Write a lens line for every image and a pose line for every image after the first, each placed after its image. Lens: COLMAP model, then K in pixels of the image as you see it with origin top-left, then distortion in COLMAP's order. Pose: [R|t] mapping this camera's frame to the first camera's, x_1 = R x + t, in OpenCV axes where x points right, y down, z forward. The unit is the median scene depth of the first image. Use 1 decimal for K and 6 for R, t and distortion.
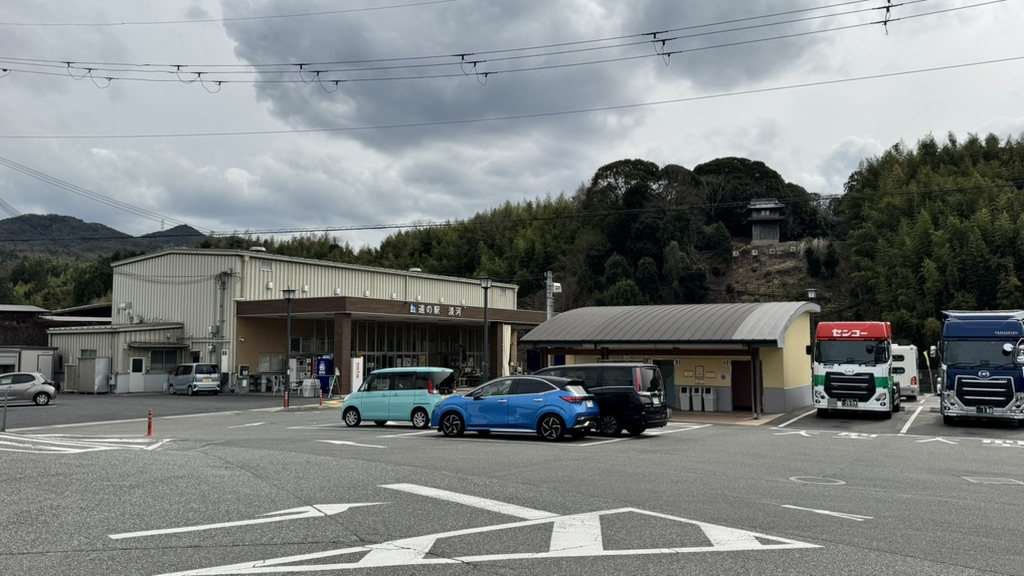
lens RADIAL K [[823.1, 0, 514.7], [0, 823.1, 288.1], [0, 0, 1]] dist [0.024077, -0.032910]
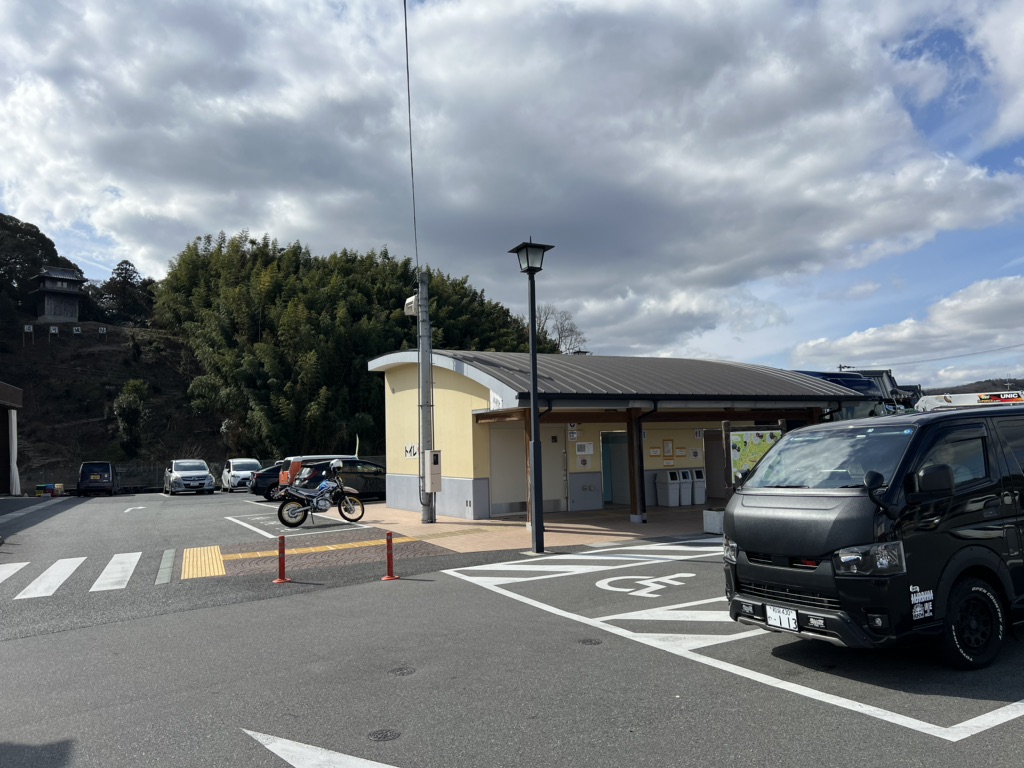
lens RADIAL K [[764.7, 0, 519.9], [0, 764.7, 392.4], [0, 0, 1]] dist [0.049648, -0.063363]
pose [[0.561557, 0.034818, 0.826705, -0.205965], [-0.036048, 0.999195, -0.017597, 0.040094], [-0.826653, -0.019919, 0.562360, 0.419467]]
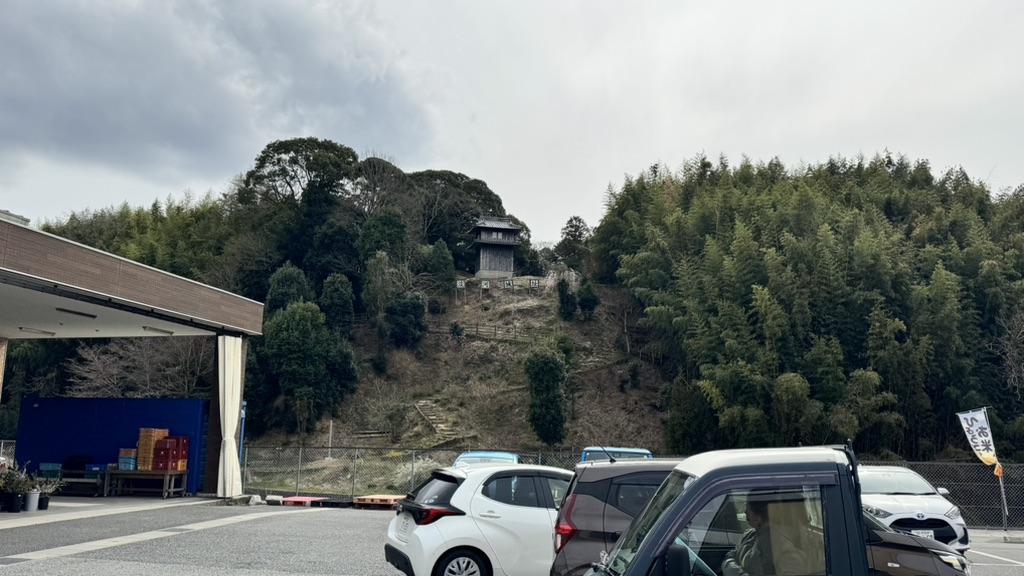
lens RADIAL K [[843.9, 0, 512.8], [0, 843.9, 294.3], [0, 0, 1]] dist [0.129312, -0.000343]
pose [[0.921220, 0.075705, 0.381605, 0.074125], [-0.045849, 0.995175, -0.086744, 0.068487], [-0.386331, 0.062414, 0.920246, 0.742871]]
